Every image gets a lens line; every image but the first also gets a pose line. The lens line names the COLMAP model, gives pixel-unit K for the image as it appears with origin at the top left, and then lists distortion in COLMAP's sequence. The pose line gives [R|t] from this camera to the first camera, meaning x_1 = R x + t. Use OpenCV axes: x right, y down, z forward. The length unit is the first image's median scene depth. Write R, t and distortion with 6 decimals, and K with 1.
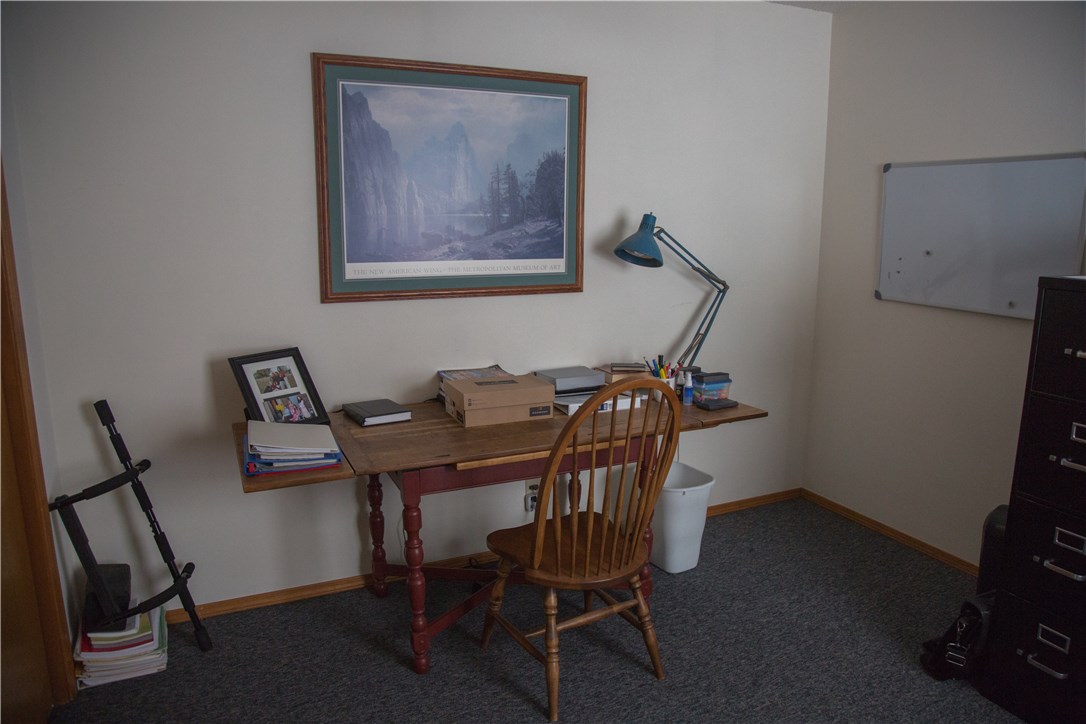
lens RADIAL K [[757.2, 0, 543.0], [0, 757.2, 362.0], [0, 0, 1]] dist [-0.117180, 0.070789]
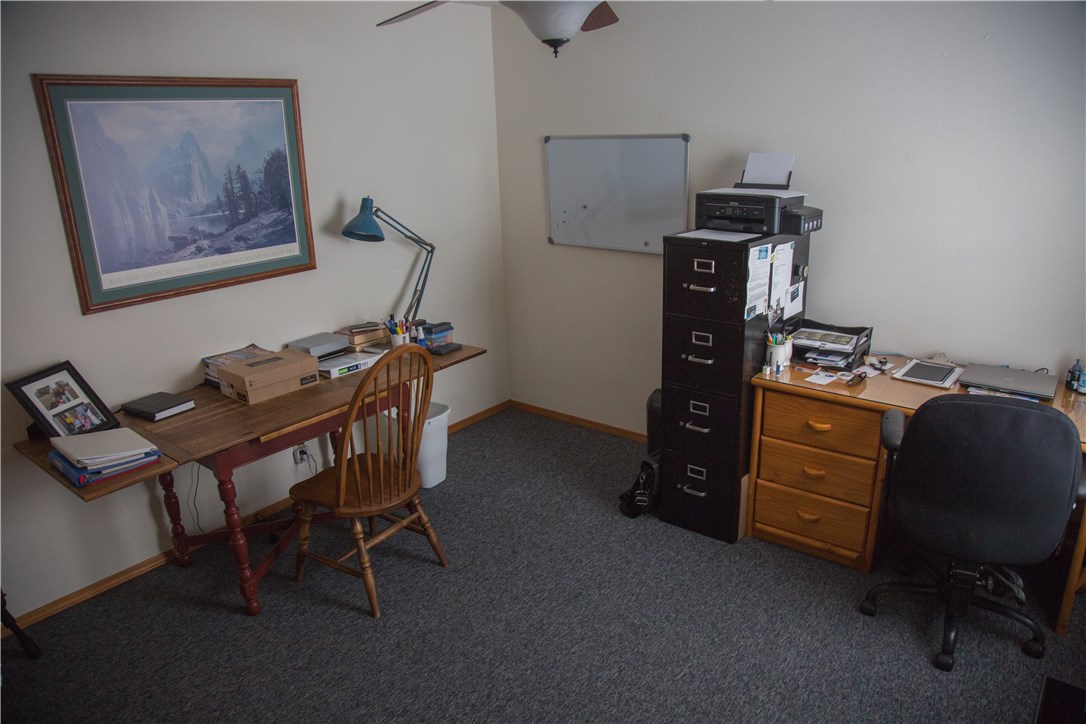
lens RADIAL K [[757.2, 0, 543.0], [0, 757.2, 362.0], [0, 0, 1]] dist [-0.117180, 0.070789]
pose [[0.898804, -0.165637, 0.405851, -0.140908], [0.121970, 0.983798, 0.131395, -0.069672], [-0.421039, -0.068596, 0.904445, -0.209336]]
